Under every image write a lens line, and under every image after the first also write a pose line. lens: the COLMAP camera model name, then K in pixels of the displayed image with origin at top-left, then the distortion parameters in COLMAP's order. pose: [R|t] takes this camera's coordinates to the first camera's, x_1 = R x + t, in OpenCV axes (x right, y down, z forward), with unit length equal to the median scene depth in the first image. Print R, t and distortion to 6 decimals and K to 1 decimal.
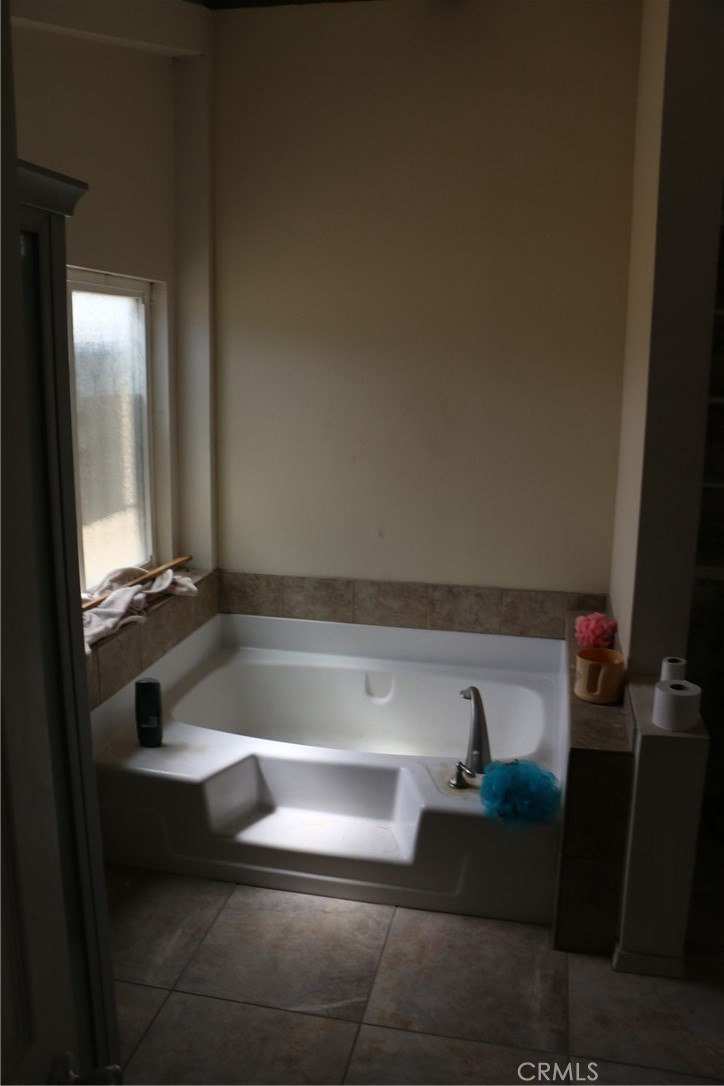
lens RADIAL K [[882.1, 0, 362.0], [0, 882.1, 543.0], [0, 0, 1]] dist [-0.193408, 0.160067]
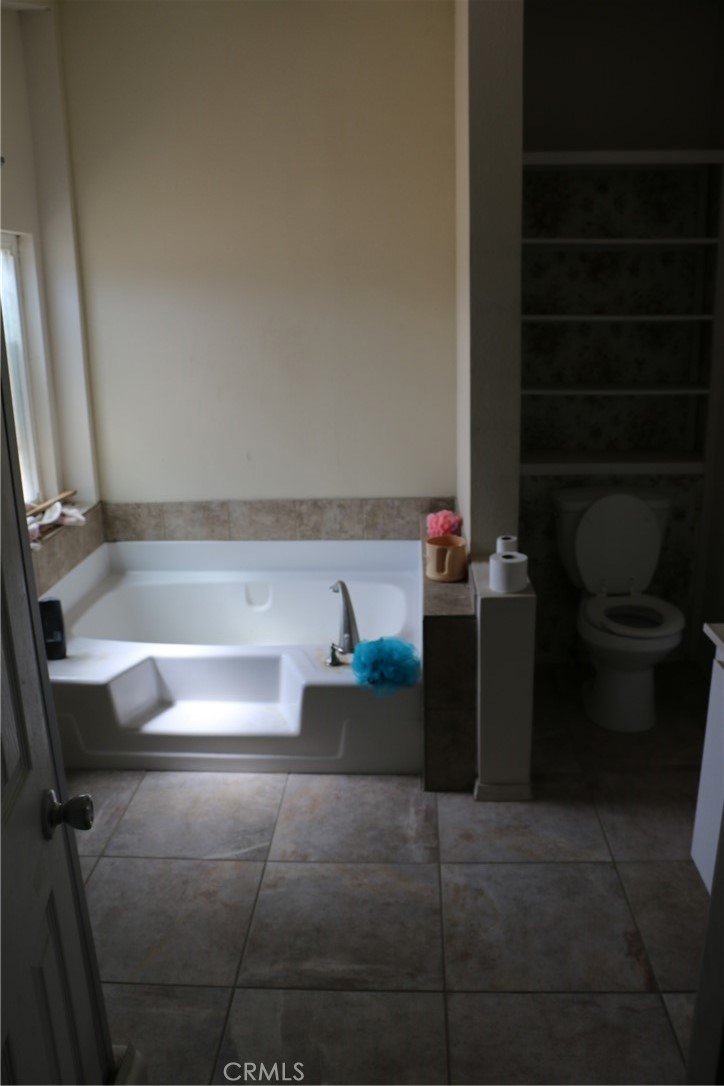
lens RADIAL K [[882.1, 0, 362.0], [0, 882.1, 543.0], [0, 0, 1]] dist [-0.193408, 0.160067]
pose [[0.986915, -0.077675, 0.141299, -0.003763], [0.068417, 0.995251, 0.069245, 0.043796], [-0.146007, -0.058672, 0.987542, -0.154609]]
